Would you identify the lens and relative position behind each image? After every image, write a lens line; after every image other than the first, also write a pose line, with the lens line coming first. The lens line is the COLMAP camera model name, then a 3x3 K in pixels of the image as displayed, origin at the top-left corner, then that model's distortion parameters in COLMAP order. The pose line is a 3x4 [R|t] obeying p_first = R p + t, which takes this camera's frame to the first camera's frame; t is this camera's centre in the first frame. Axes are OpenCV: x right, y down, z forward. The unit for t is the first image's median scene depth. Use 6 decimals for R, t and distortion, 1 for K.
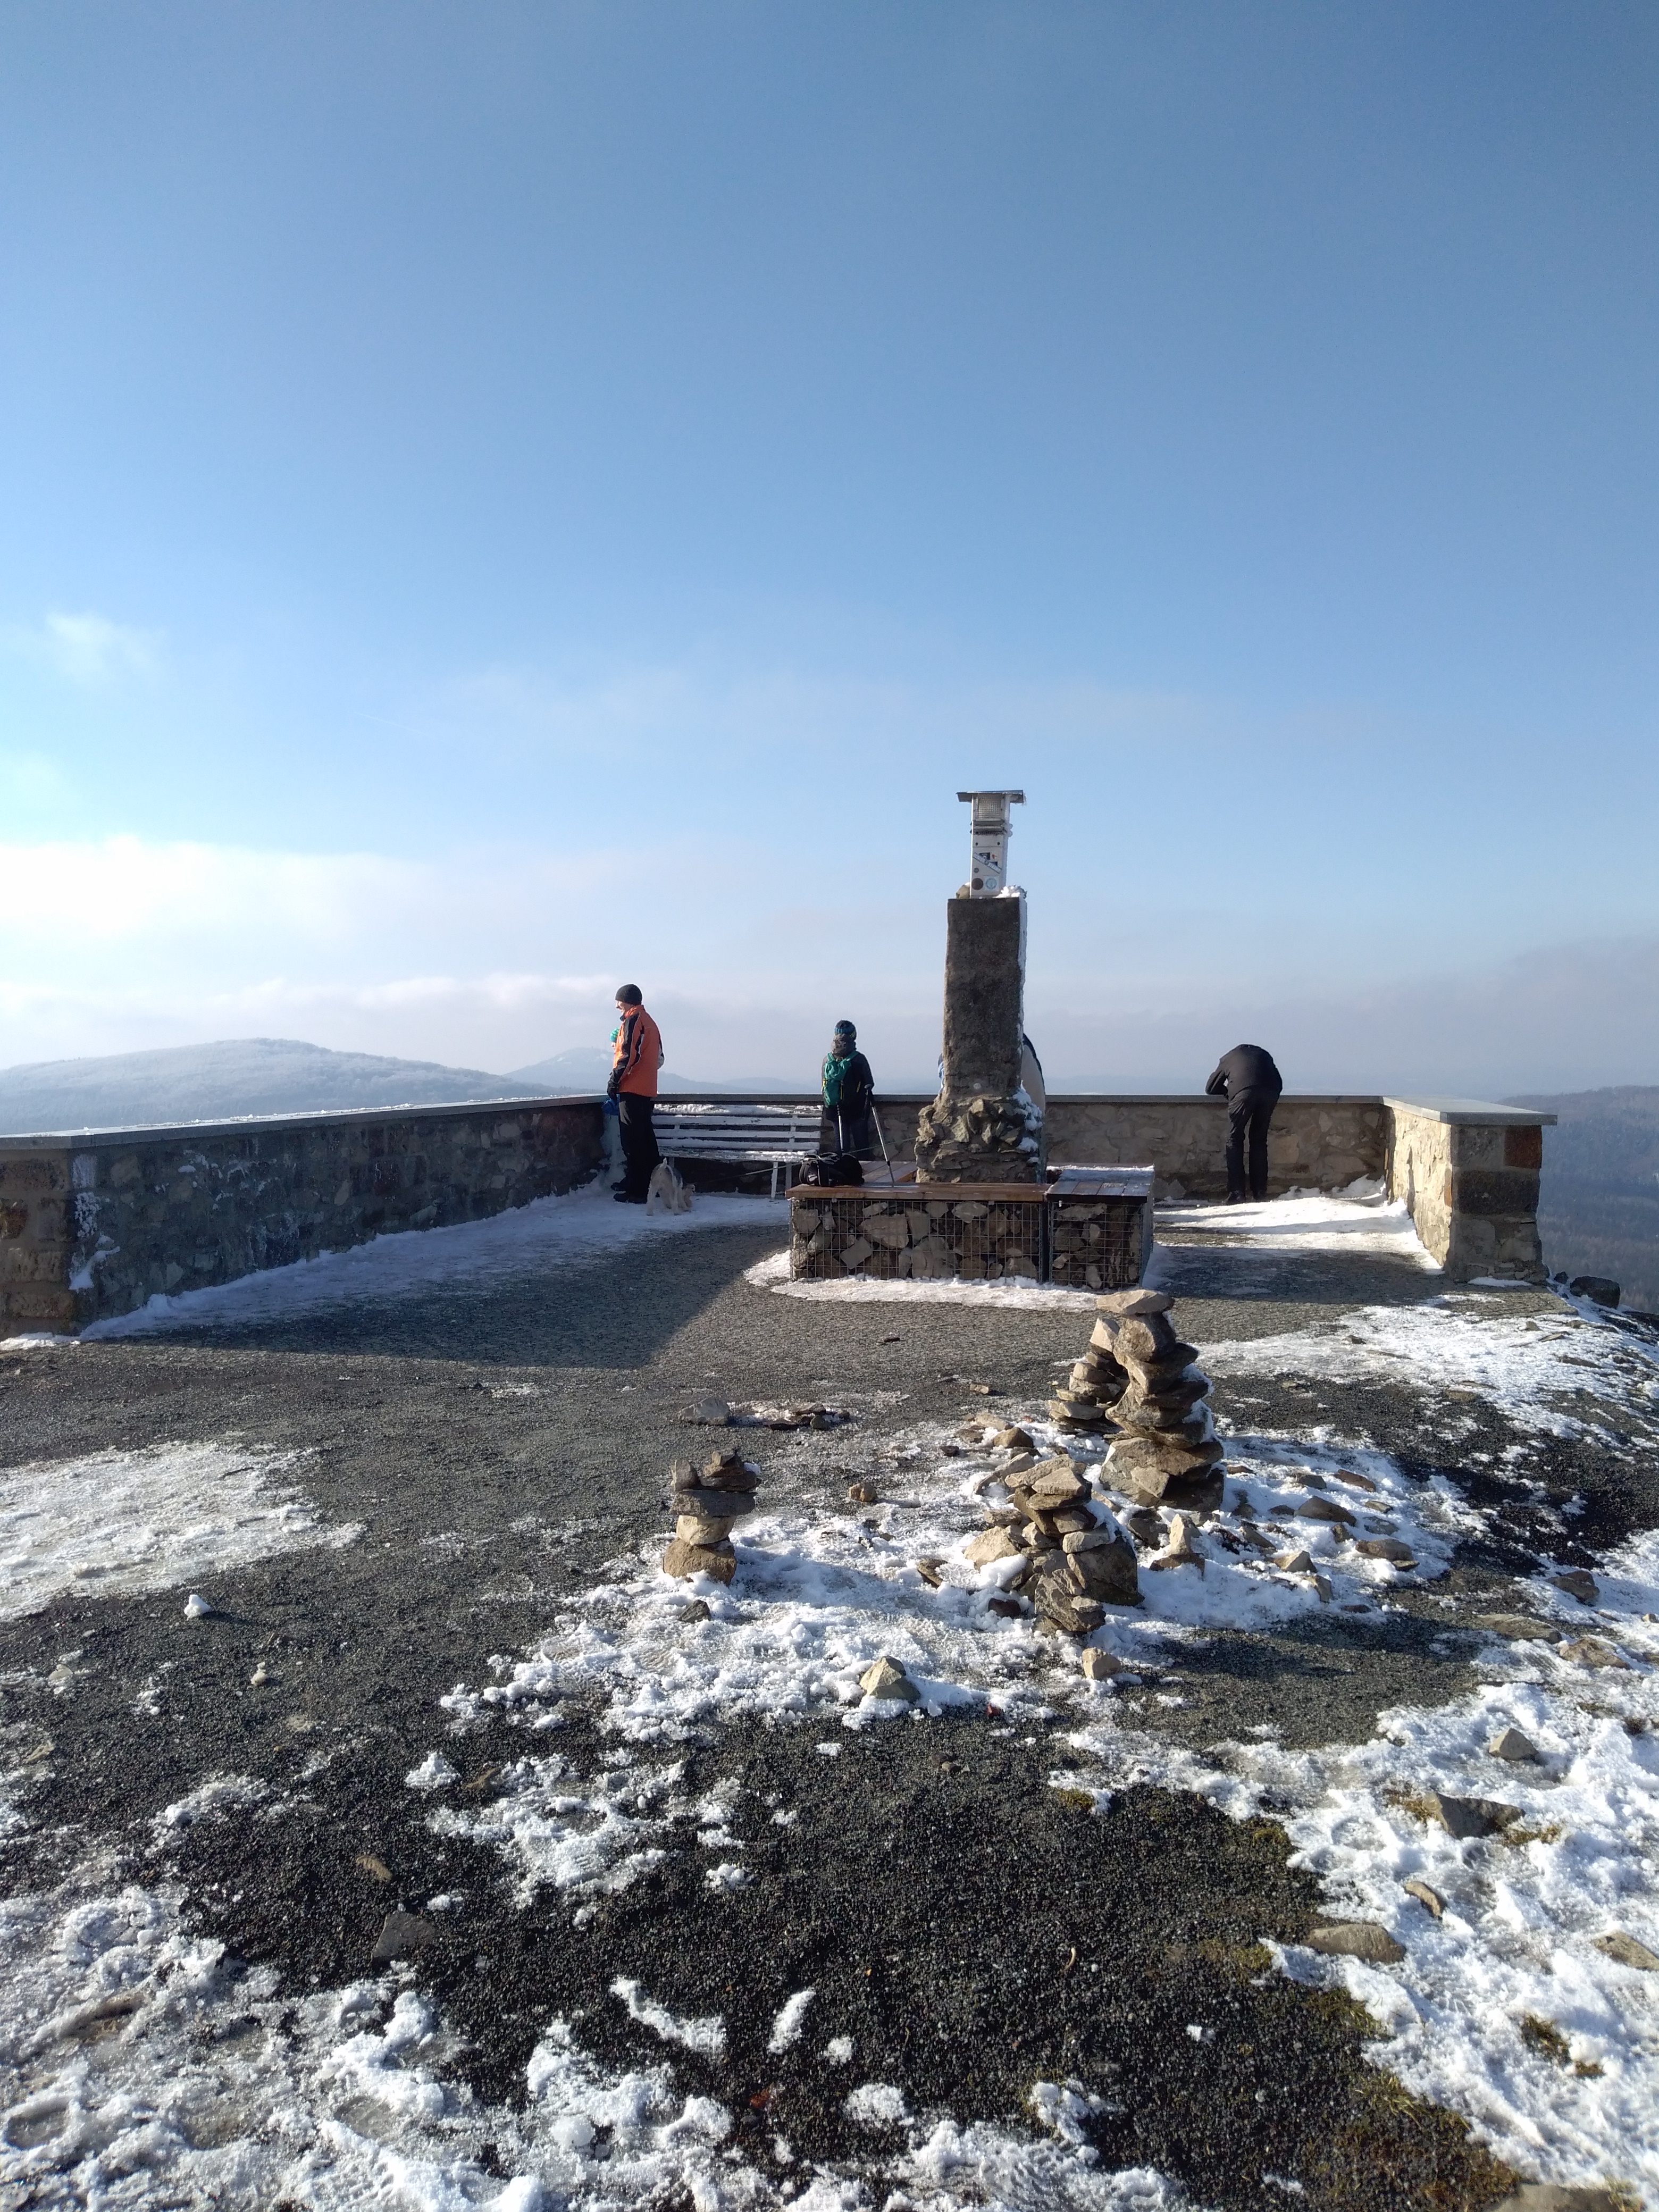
lens RADIAL K [[1702.1, 0, 821.3], [0, 1702.1, 1088.8], [0, 0, 1]] dist [0.034317, -0.068167]
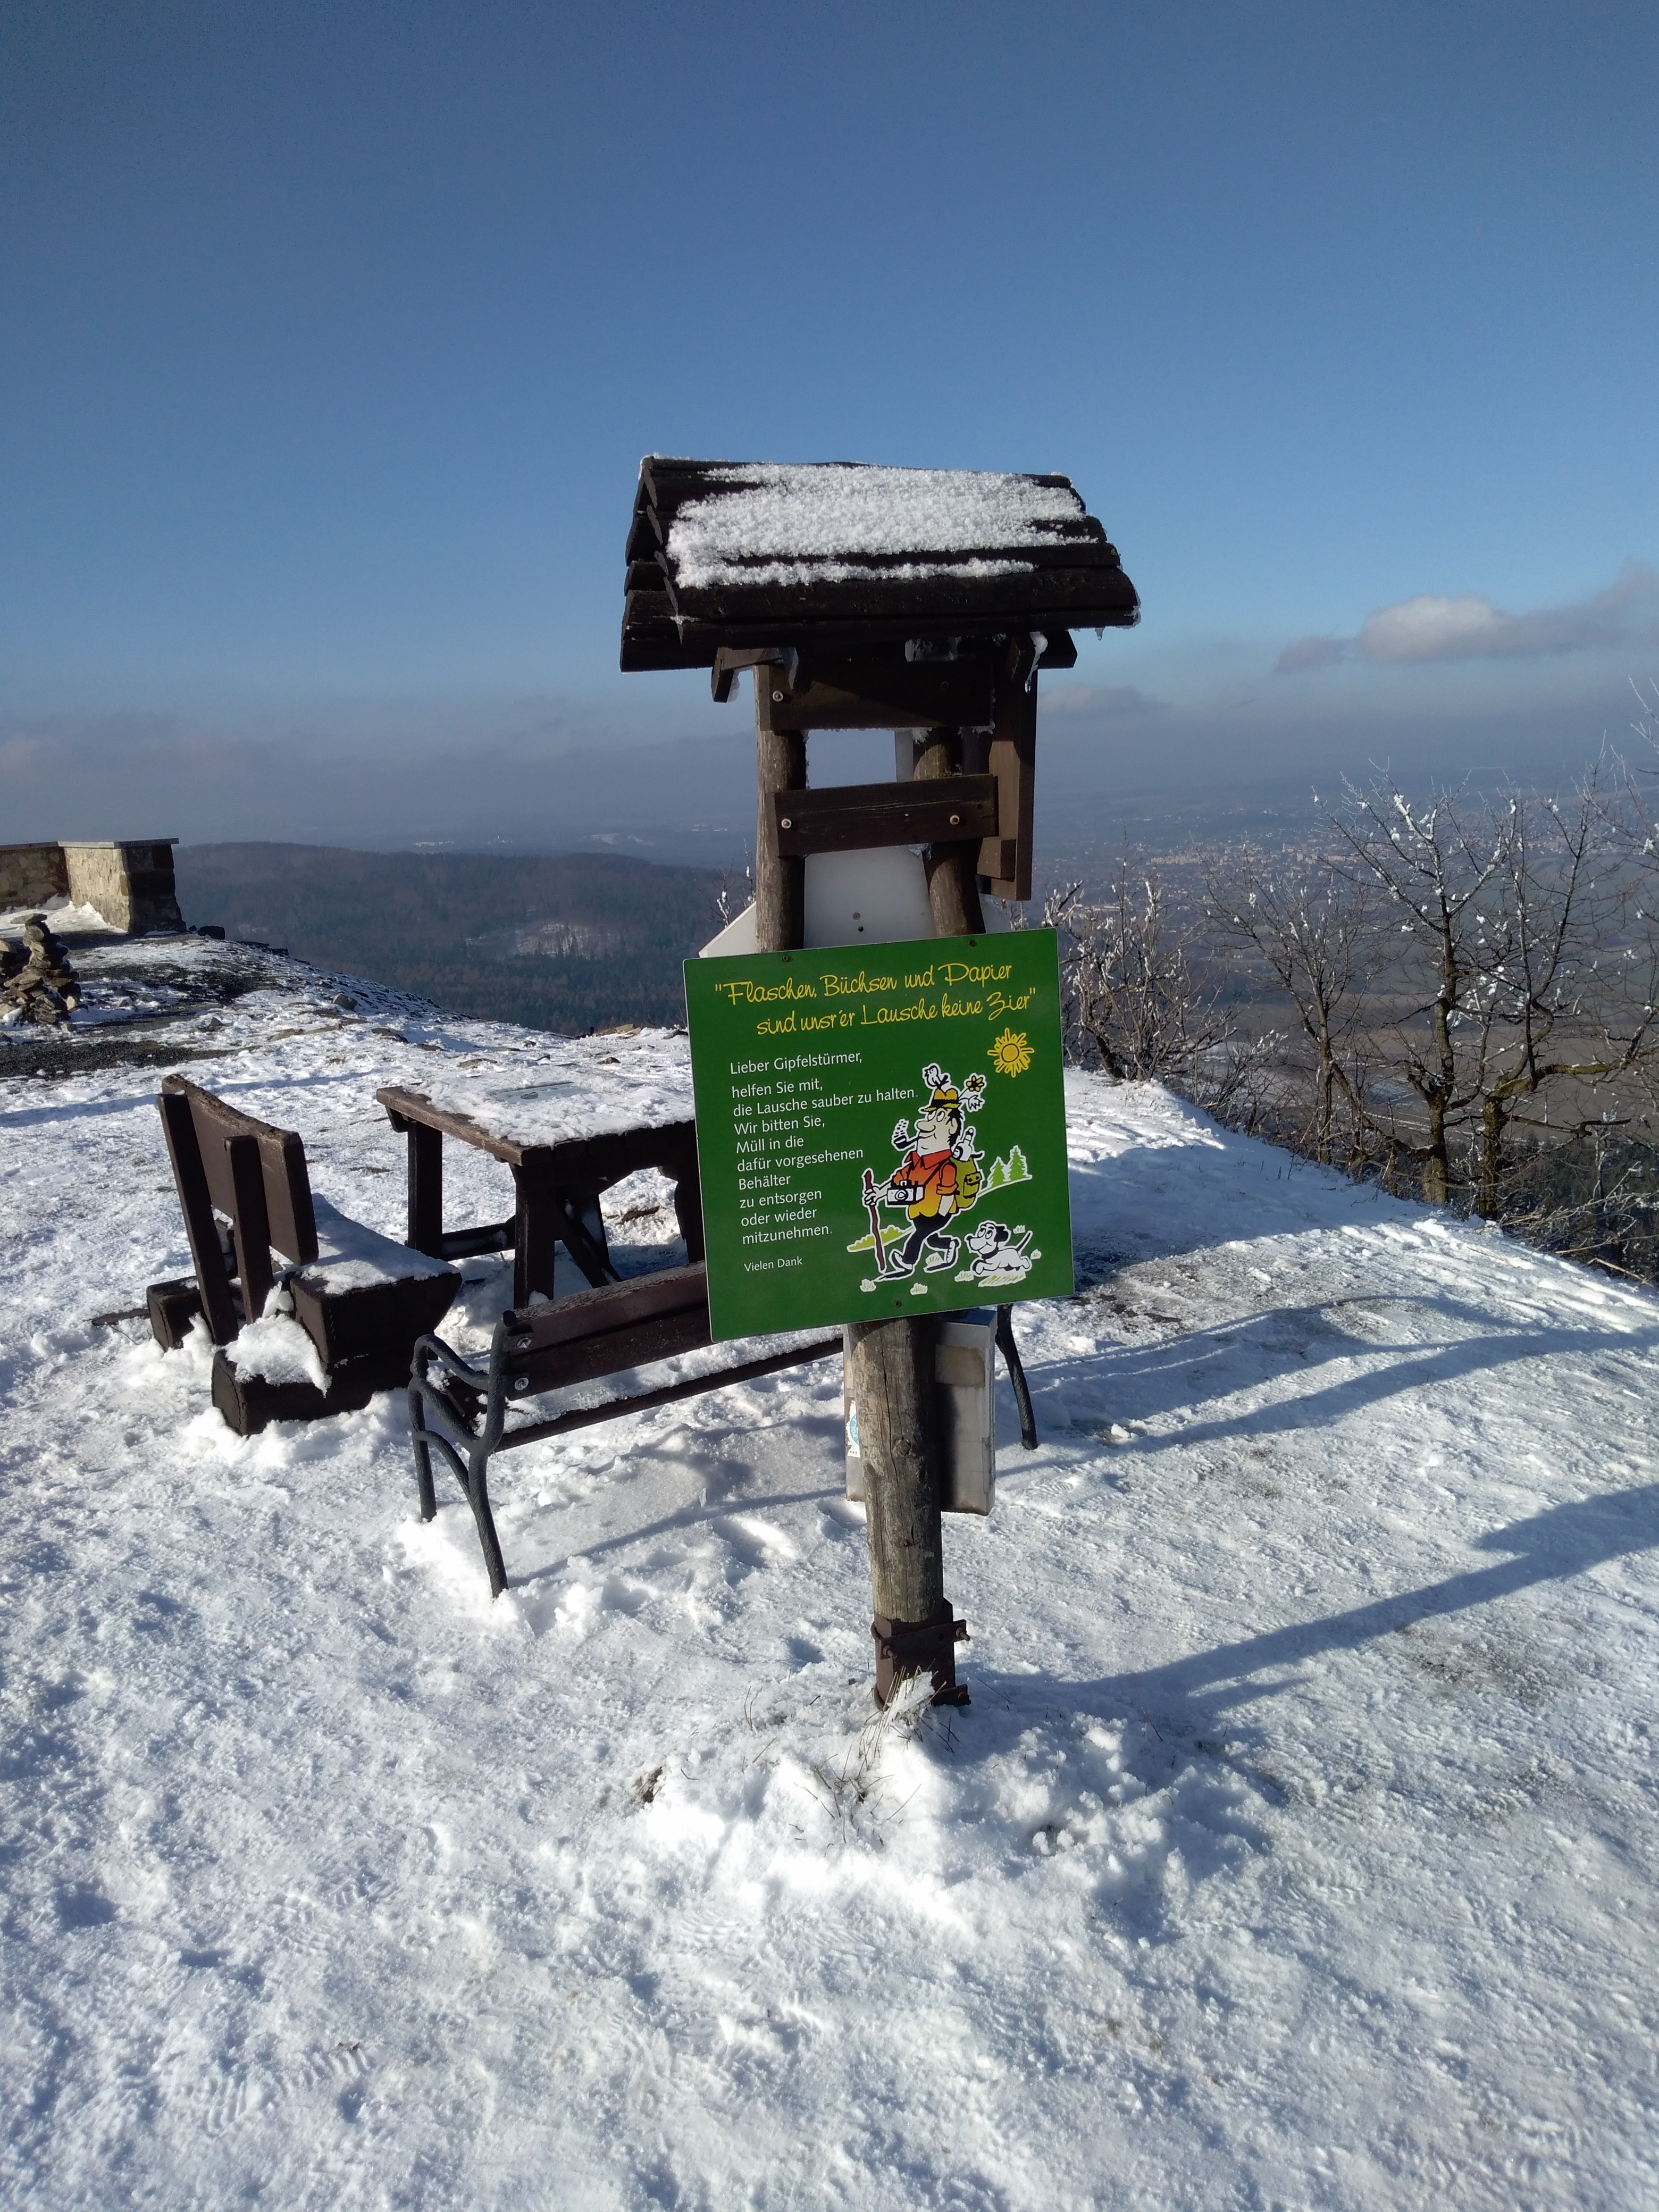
lens RADIAL K [[1702.1, 0, 821.3], [0, 1702.1, 1088.8], [0, 0, 1]] dist [0.034317, -0.068167]
pose [[0.703492, -0.176675, 0.688393, -0.388642], [0.082121, 0.982328, 0.168191, 0.028035], [-0.705943, -0.061789, 0.705569, -0.786281]]
